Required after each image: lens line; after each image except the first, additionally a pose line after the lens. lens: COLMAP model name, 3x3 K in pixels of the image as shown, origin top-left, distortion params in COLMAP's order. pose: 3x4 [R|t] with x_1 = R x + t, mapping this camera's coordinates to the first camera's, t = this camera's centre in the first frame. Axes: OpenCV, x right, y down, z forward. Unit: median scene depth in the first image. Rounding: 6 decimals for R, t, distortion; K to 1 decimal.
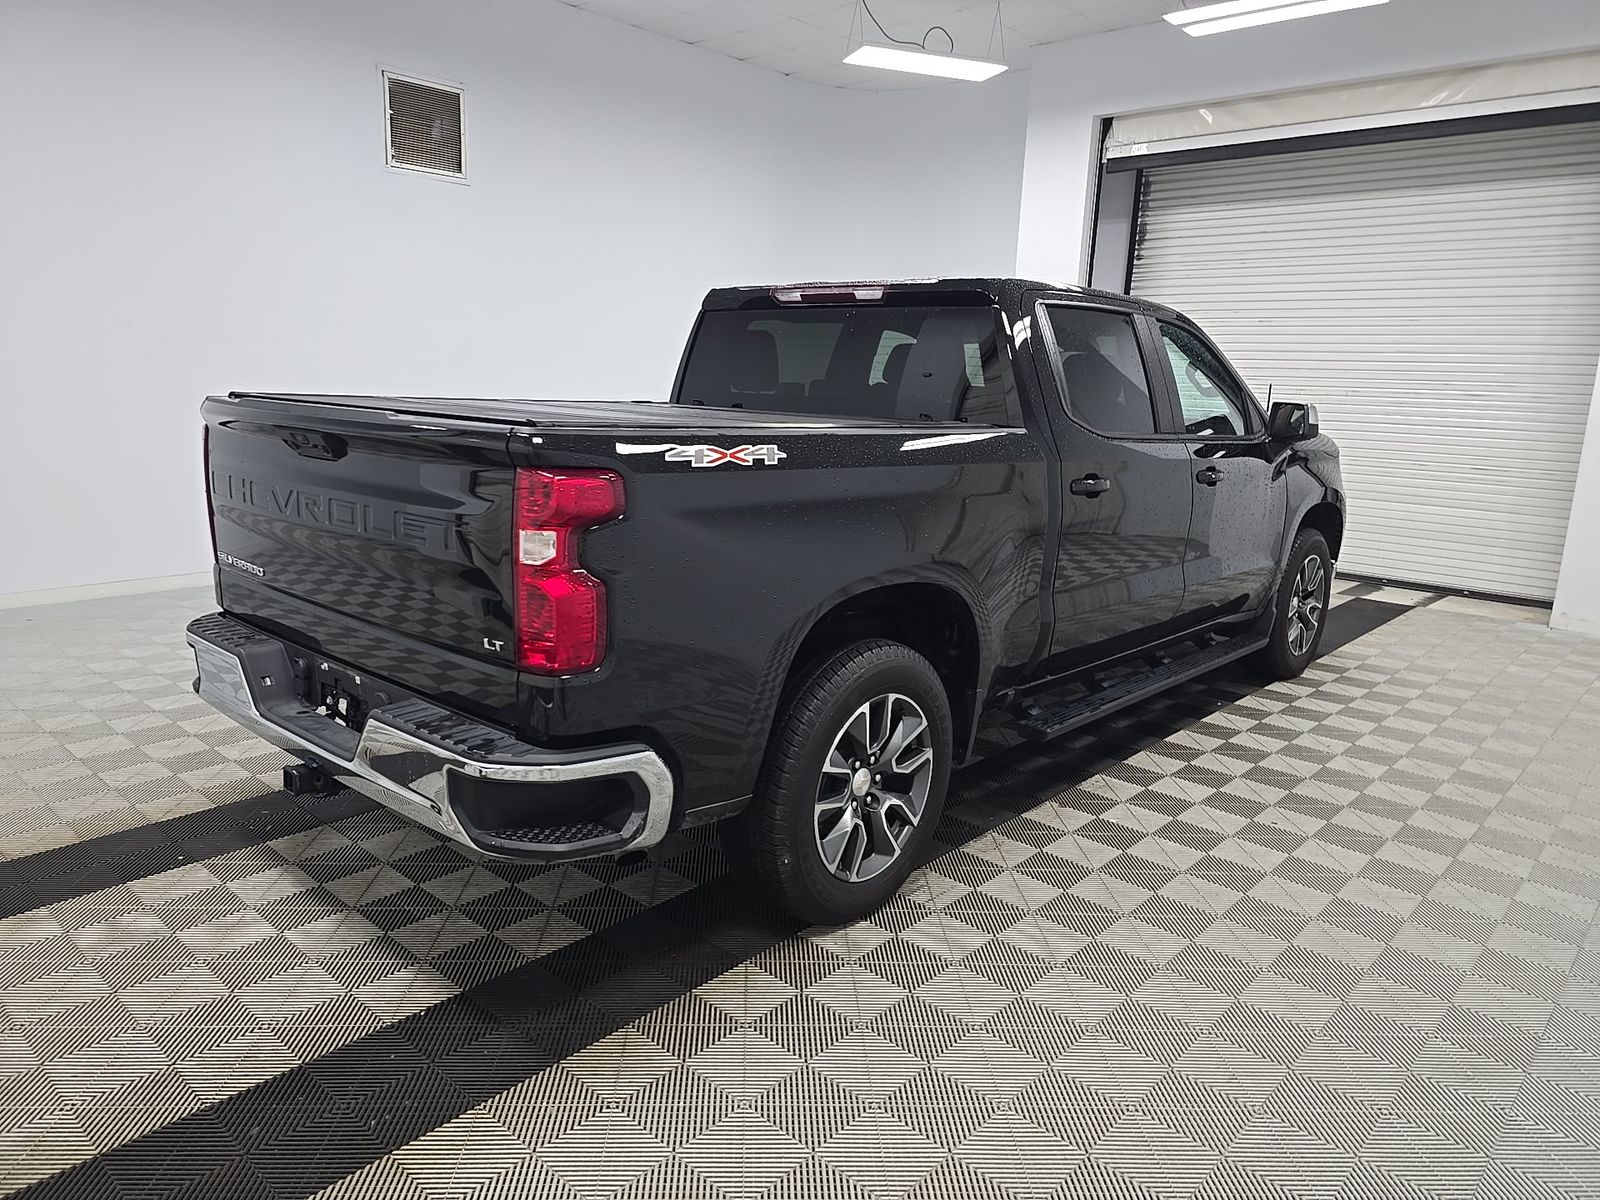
lens RADIAL K [[1071.2, 0, 794.9], [0, 1071.2, 599.4], [0, 0, 1]] dist [0.031329, -0.007044]
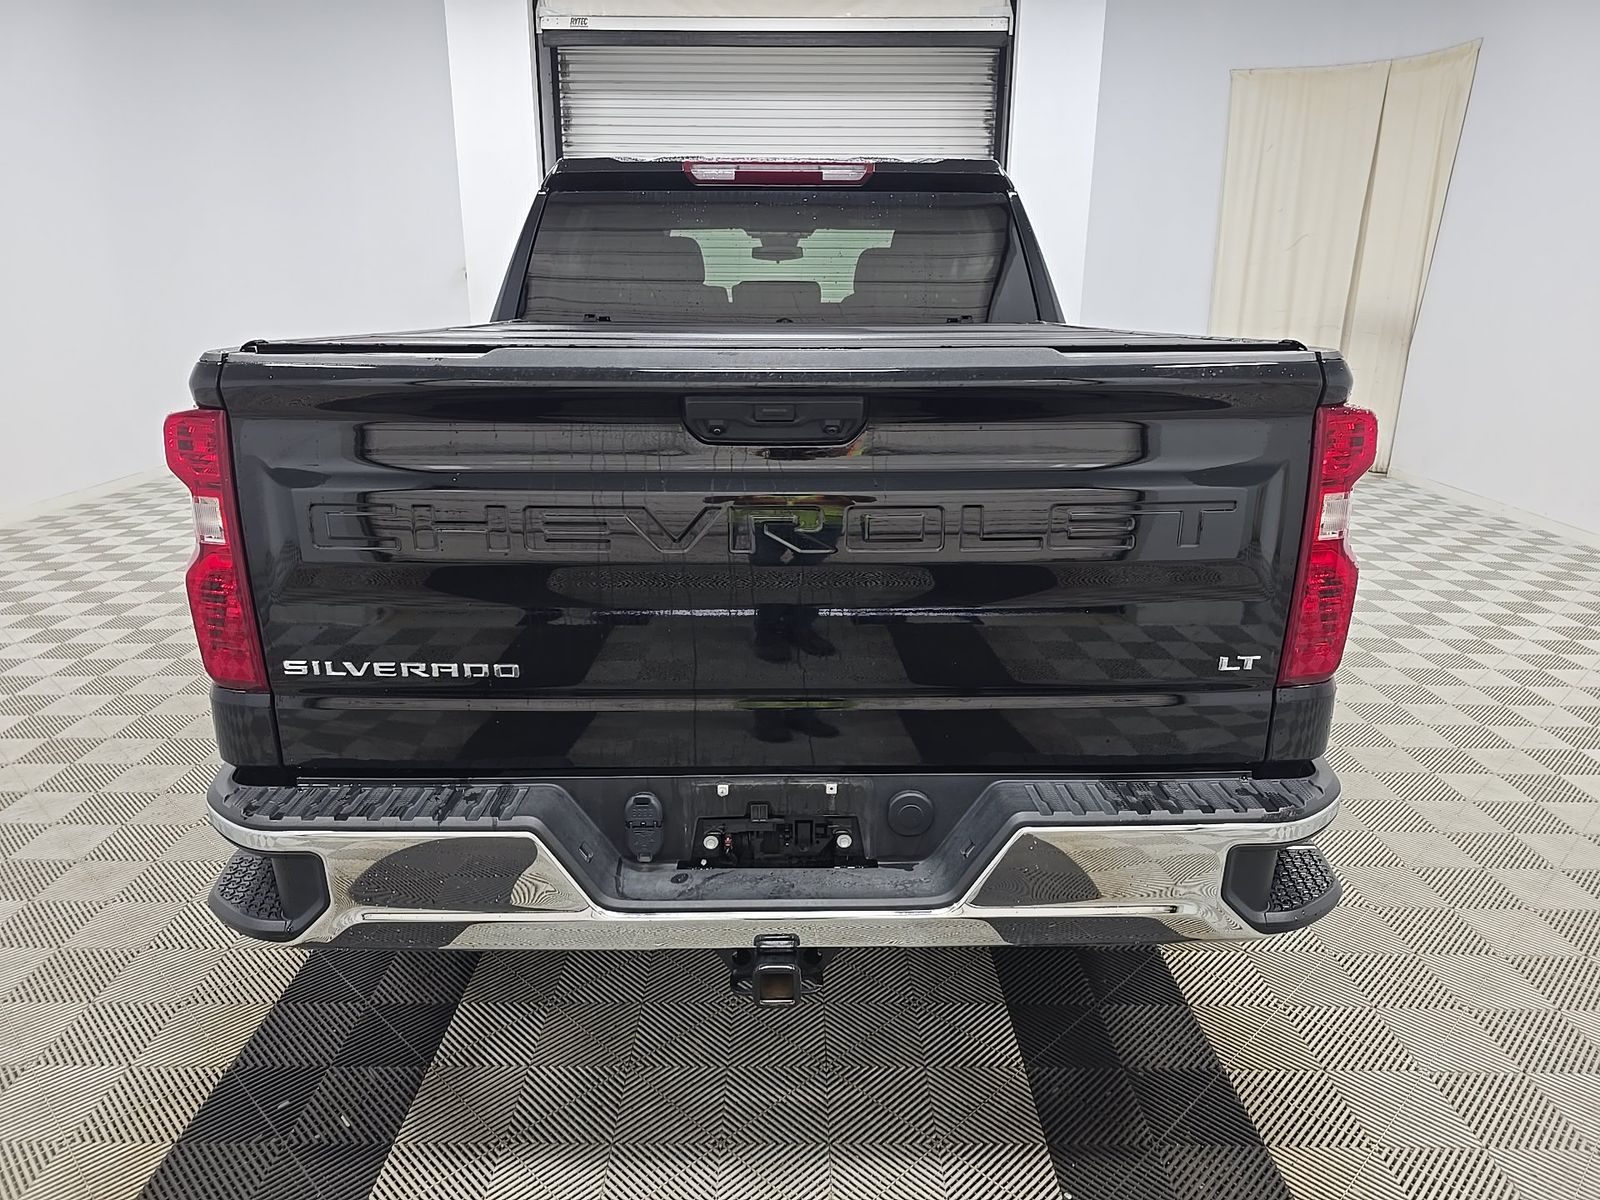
lens RADIAL K [[1071.2, 0, 799.6], [0, 1071.2, 594.2], [0, 0, 1]] dist [0.031329, -0.007044]
pose [[0.745441, -0.215787, 0.630677, -0.550209], [0.161208, 0.976426, 0.143543, -0.089273], [-0.646784, -0.005332, 0.762654, 0.375474]]
